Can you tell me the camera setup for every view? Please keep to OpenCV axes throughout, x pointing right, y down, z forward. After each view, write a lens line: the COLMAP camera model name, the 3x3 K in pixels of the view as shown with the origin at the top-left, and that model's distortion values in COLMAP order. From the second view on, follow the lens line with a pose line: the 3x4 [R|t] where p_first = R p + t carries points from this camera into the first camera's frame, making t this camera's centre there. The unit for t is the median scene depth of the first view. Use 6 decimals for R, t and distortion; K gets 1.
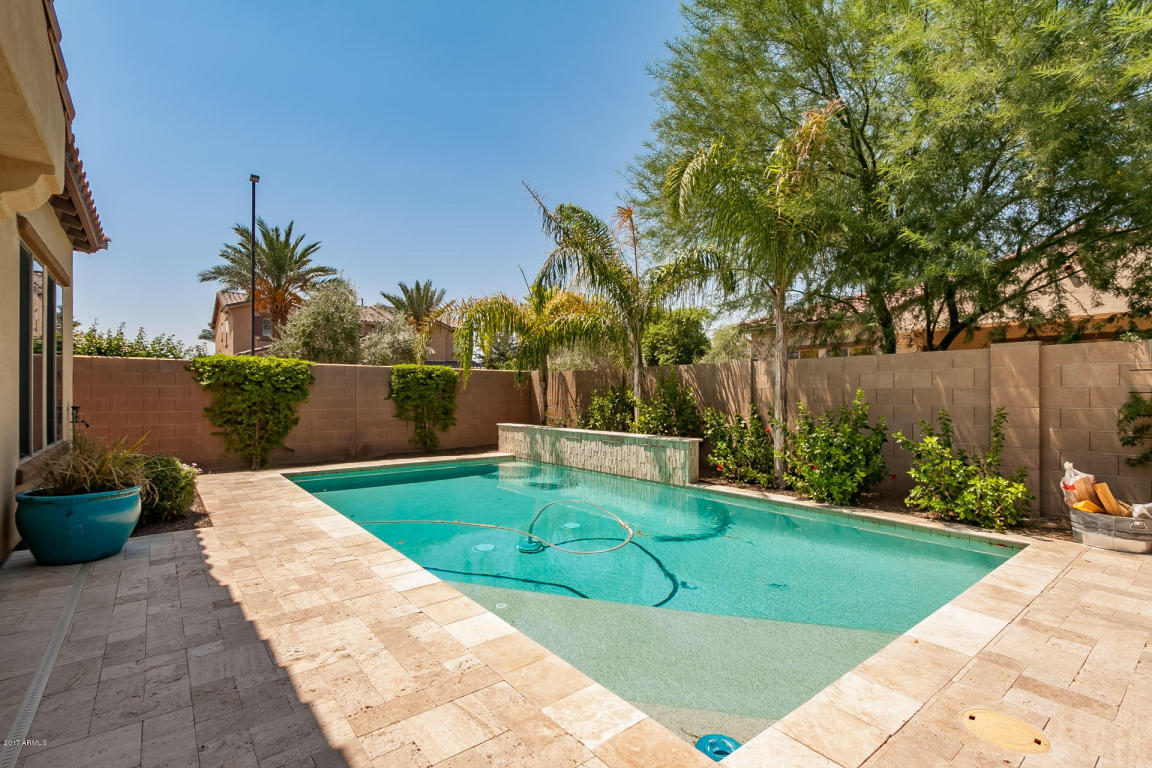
lens RADIAL K [[526.5, 0, 573.4], [0, 526.5, 390.1], [0, 0, 1]] dist [0.004133, -0.001980]
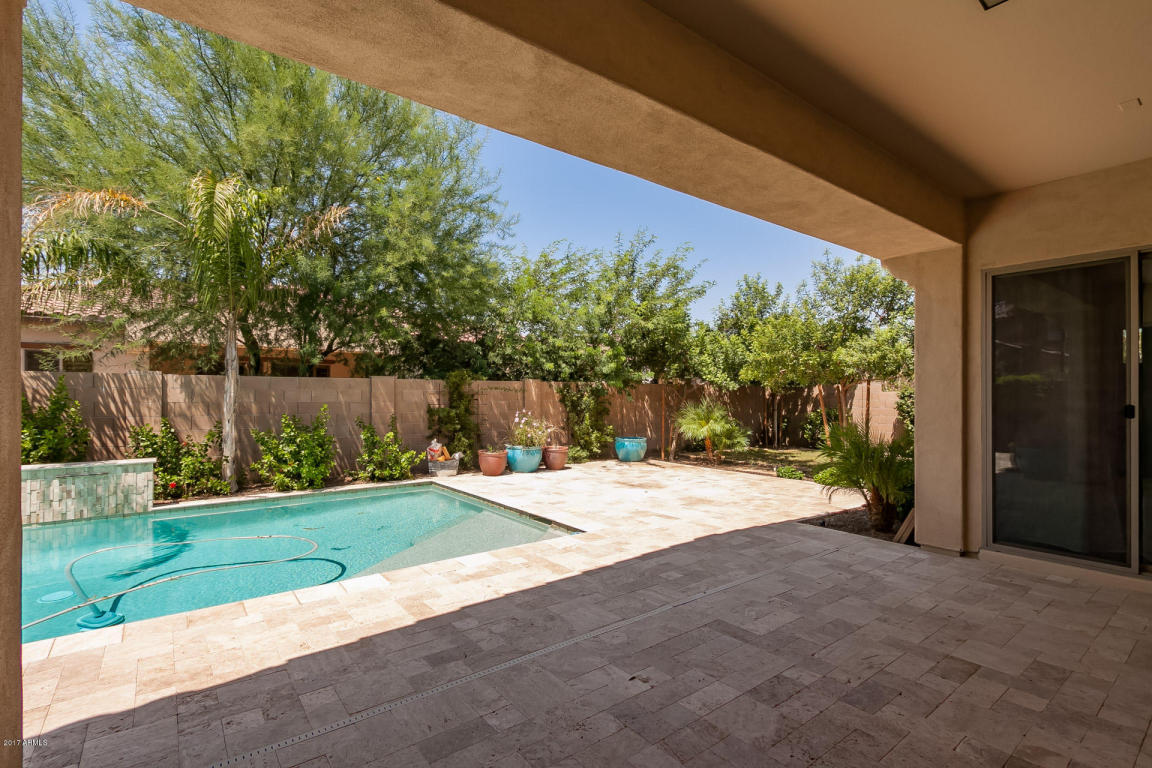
lens RADIAL K [[526.5, 0, 576.3], [0, 526.5, 393.2], [0, 0, 1]] dist [0.004133, -0.001980]
pose [[0.022195, 0.002084, 0.999751, -0.985344], [-0.011910, 0.999927, -0.001820, -0.040593], [-0.999683, -0.011867, 0.022218, 0.347701]]
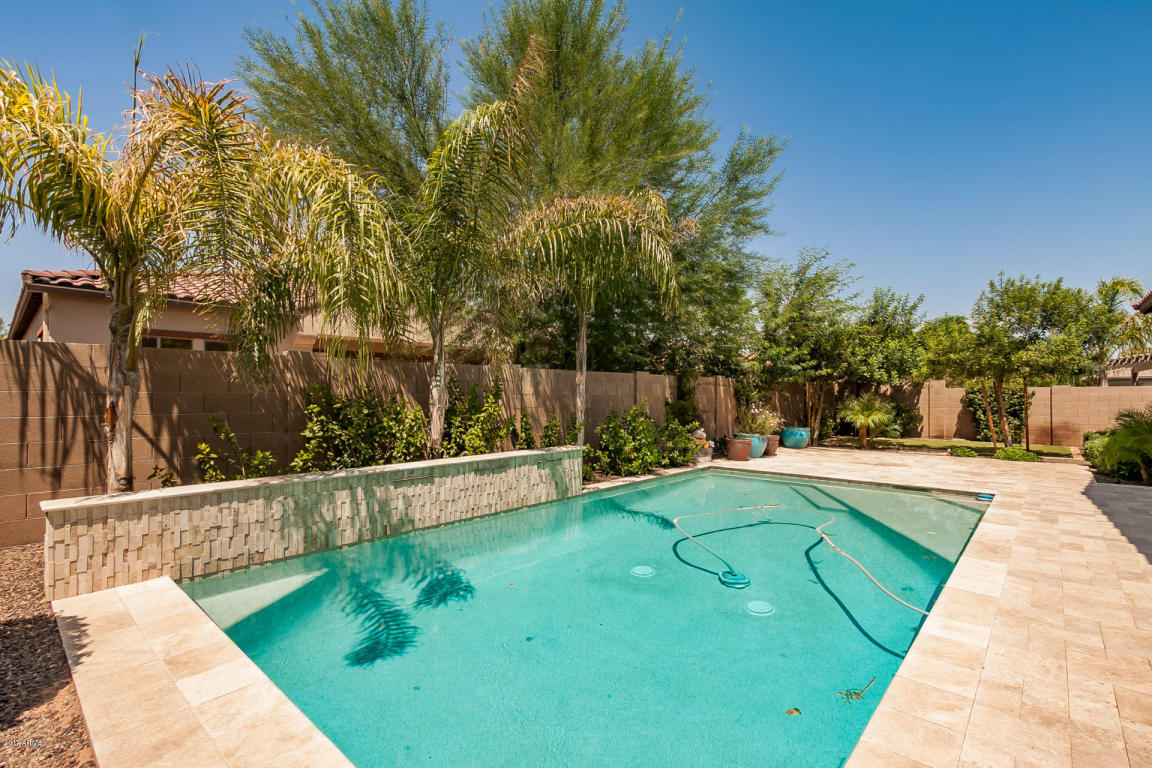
lens RADIAL K [[526.5, 0, 577.5], [0, 526.5, 391.1], [0, 0, 1]] dist [0.004133, -0.001980]
pose [[-0.170550, 0.003439, 0.985343, -1.093027], [-0.013196, 0.999896, -0.005774, -0.005675], [-0.985261, -0.013988, -0.170487, 1.707083]]
